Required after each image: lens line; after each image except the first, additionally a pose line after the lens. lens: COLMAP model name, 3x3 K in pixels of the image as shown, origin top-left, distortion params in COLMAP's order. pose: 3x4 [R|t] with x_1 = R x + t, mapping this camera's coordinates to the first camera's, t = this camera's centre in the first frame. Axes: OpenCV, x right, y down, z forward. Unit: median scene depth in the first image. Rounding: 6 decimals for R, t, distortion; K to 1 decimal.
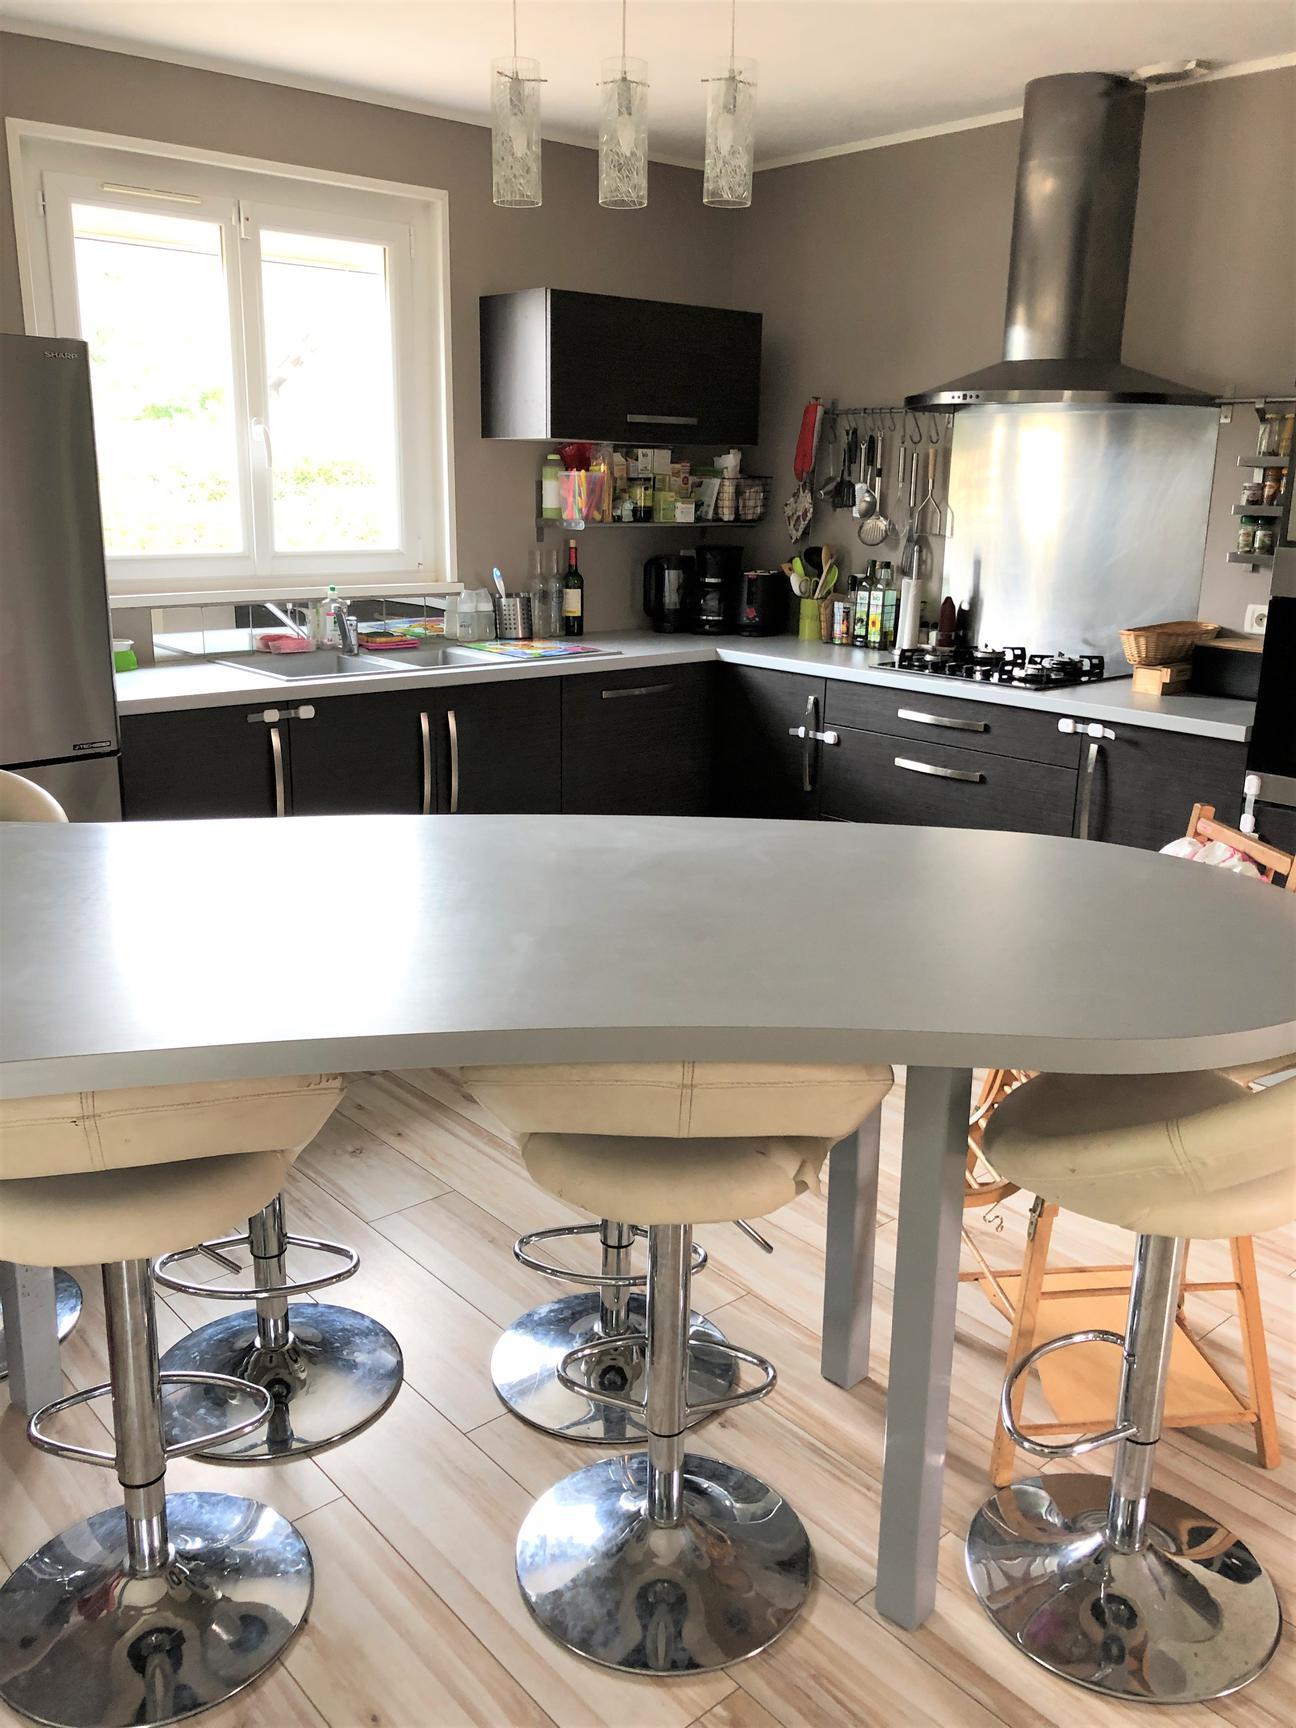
lens RADIAL K [[1414.9, 0, 650.1], [0, 1414.9, 834.8], [0, 0, 1]] dist [0.058475, -0.080239]
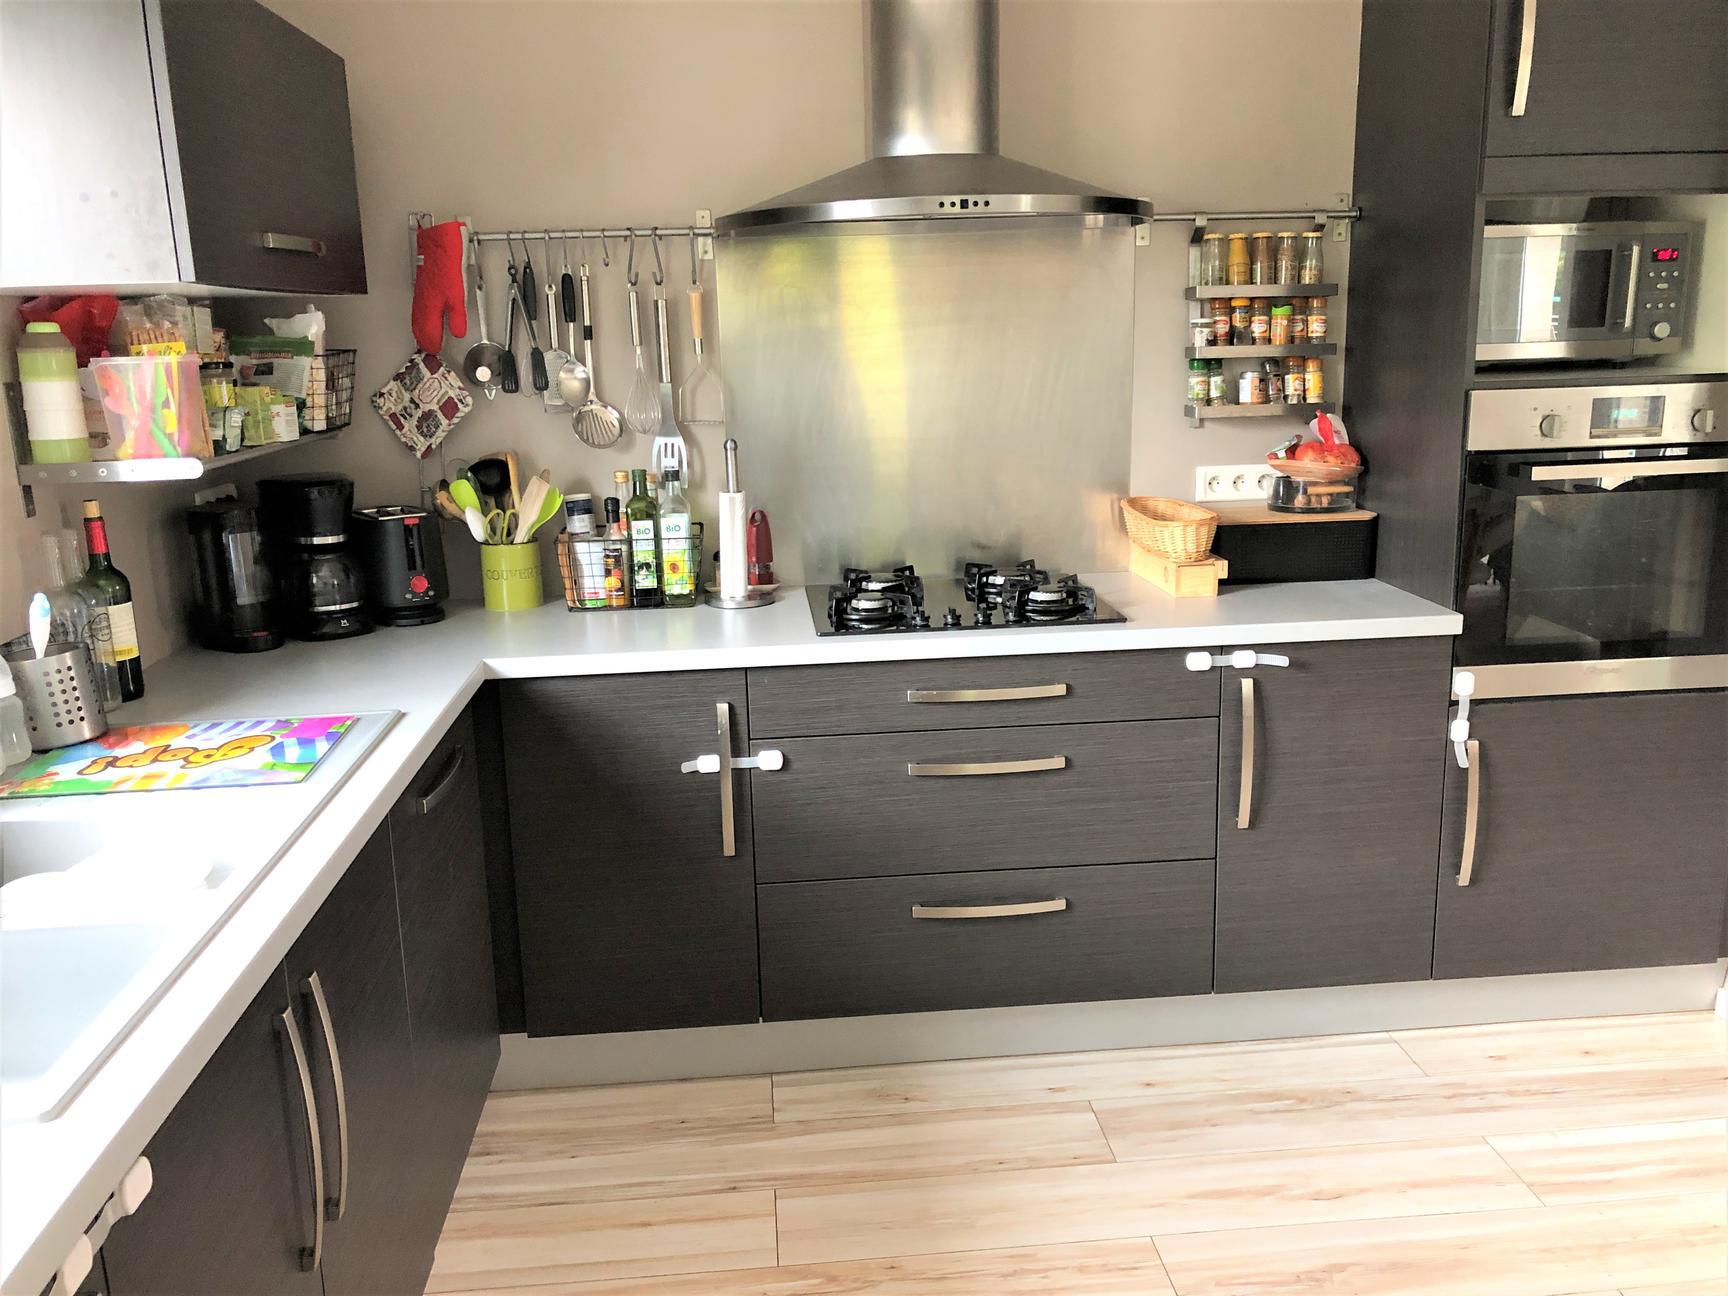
lens RADIAL K [[1421.2, 0, 860.5], [0, 1421.2, 636.4], [0, 0, 1]] dist [0.042902, -0.057867]
pose [[0.597609, -0.210919, 0.773548, -0.288568], [0.239857, 0.967626, 0.078534, -0.149604], [-0.765070, 0.138608, 0.628853, 0.547003]]
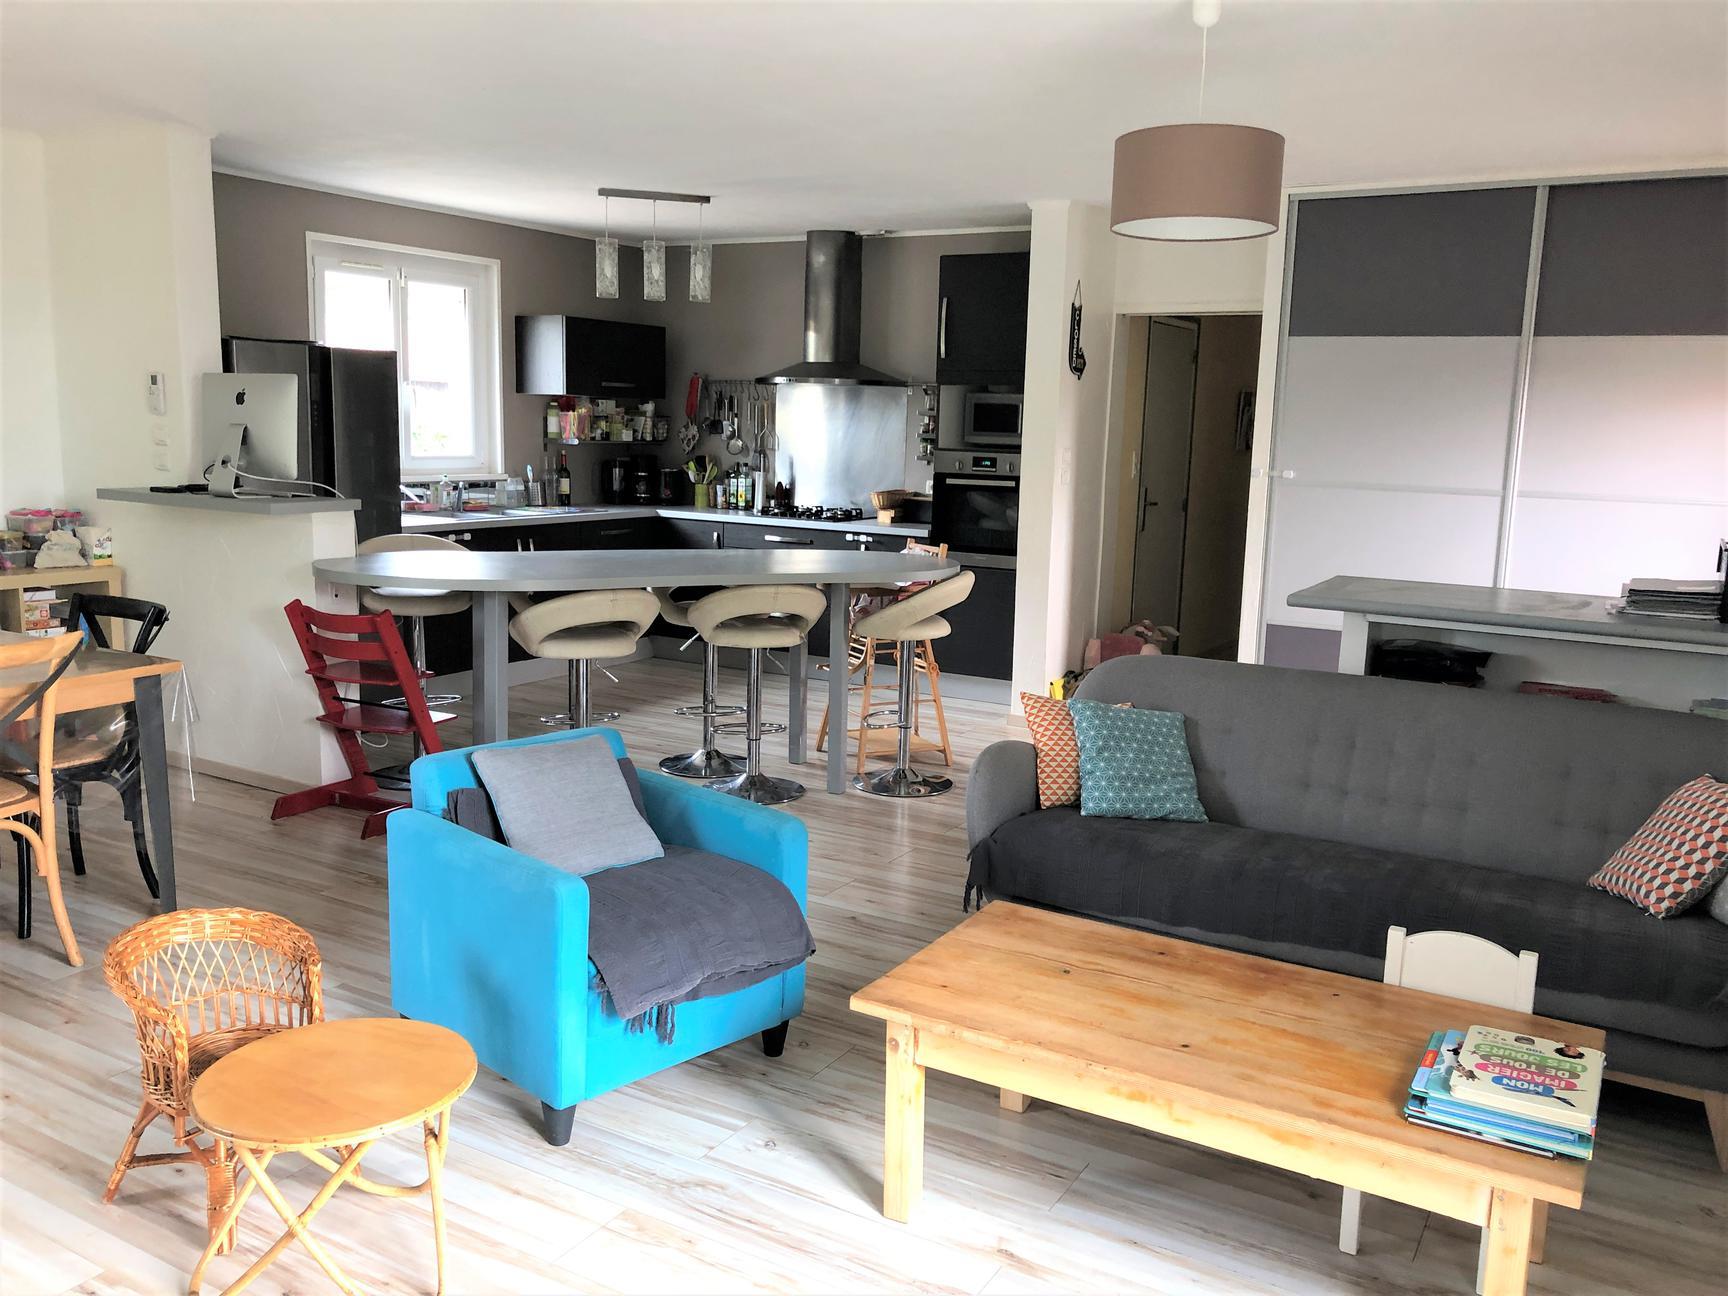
lens RADIAL K [[1421.2, 0, 860.5], [0, 1421.2, 636.4], [0, 0, 1]] dist [0.042902, -0.057867]
pose [[0.946073, -0.038407, 0.321670, -0.292752], [0.067811, 0.994428, -0.080708, 0.189457], [-0.316778, 0.098168, 0.943406, -0.760330]]
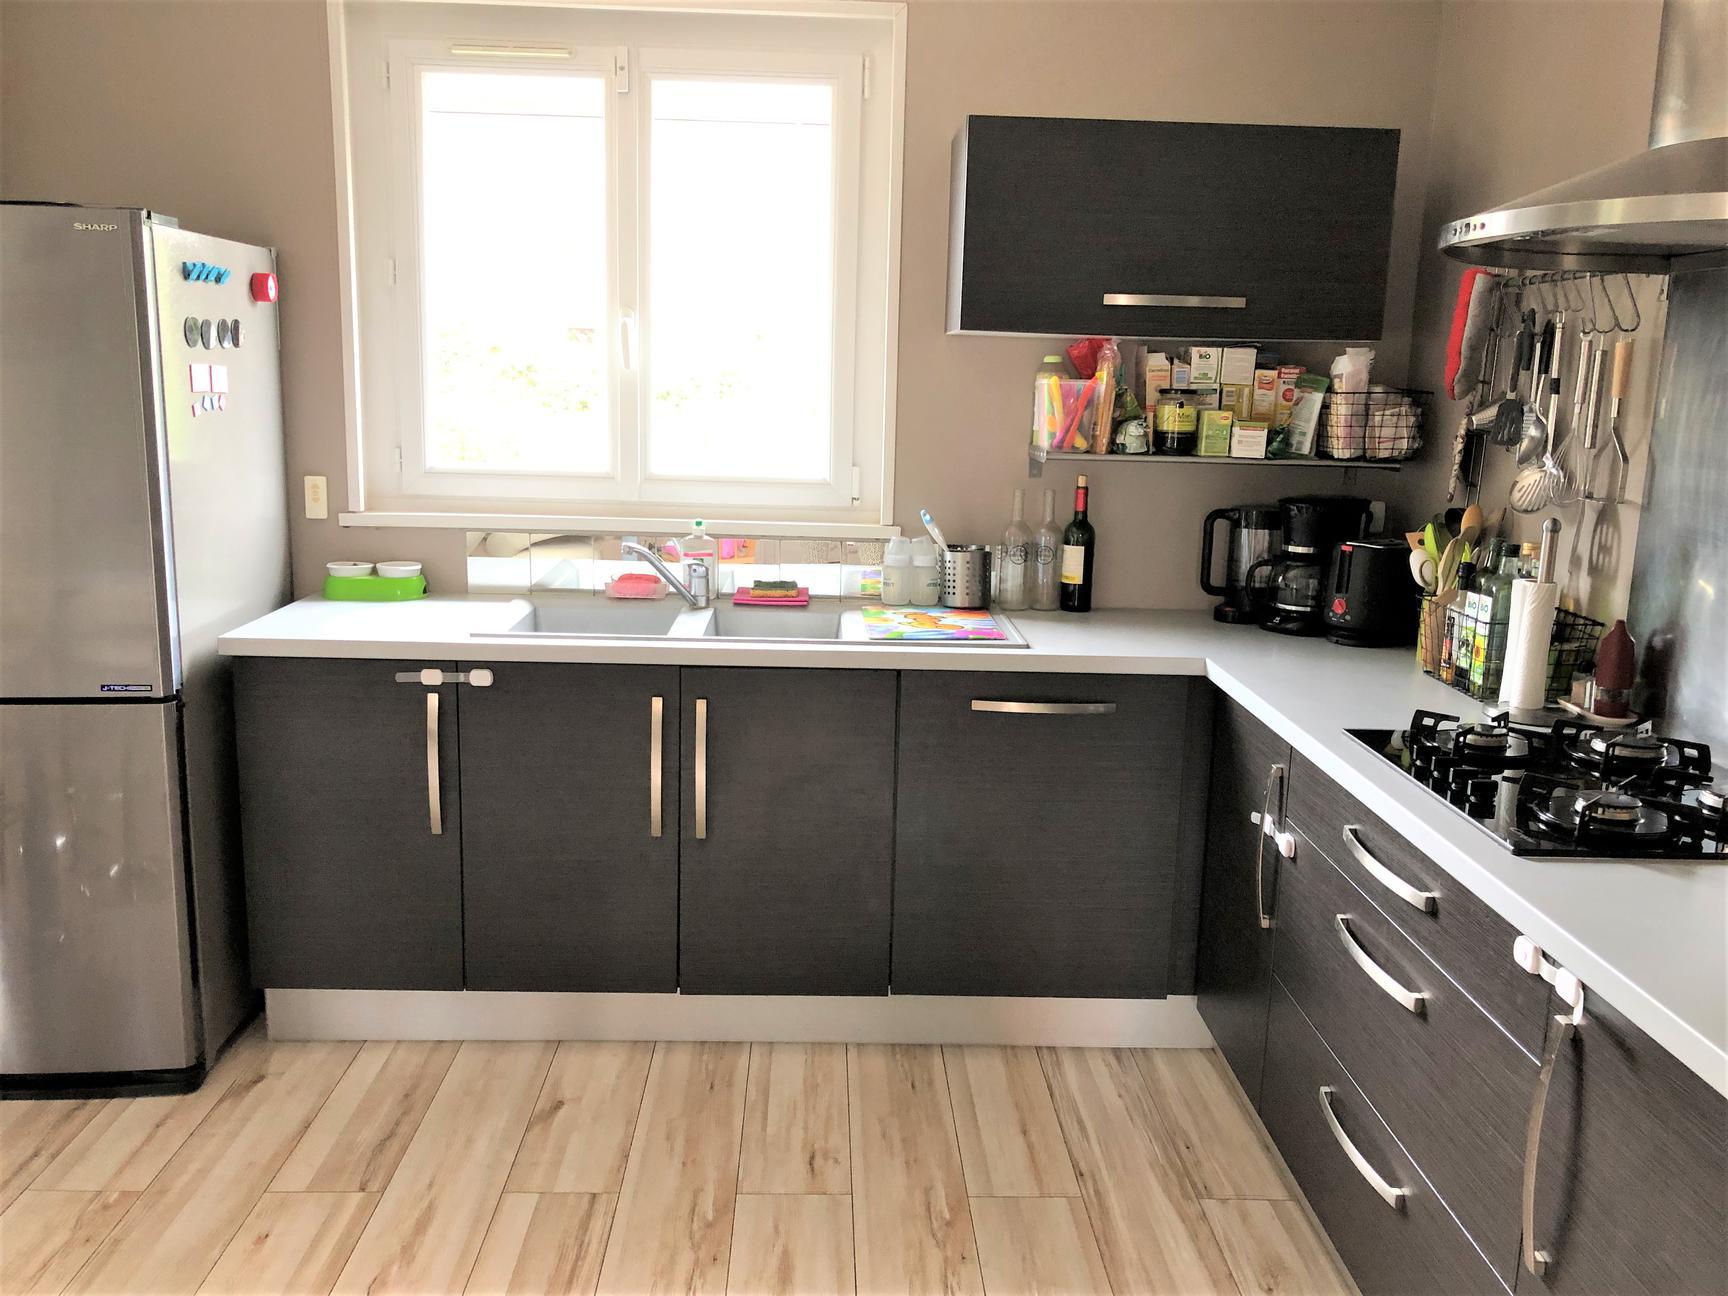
lens RADIAL K [[1421.2, 0, 860.5], [0, 1421.2, 636.4], [0, 0, 1]] dist [0.042902, -0.057867]
pose [[0.771426, 0.120032, -0.624895, 0.320021], [-0.170532, 0.985122, -0.021293, -0.102958], [0.613042, 0.122991, 0.780419, 0.422189]]
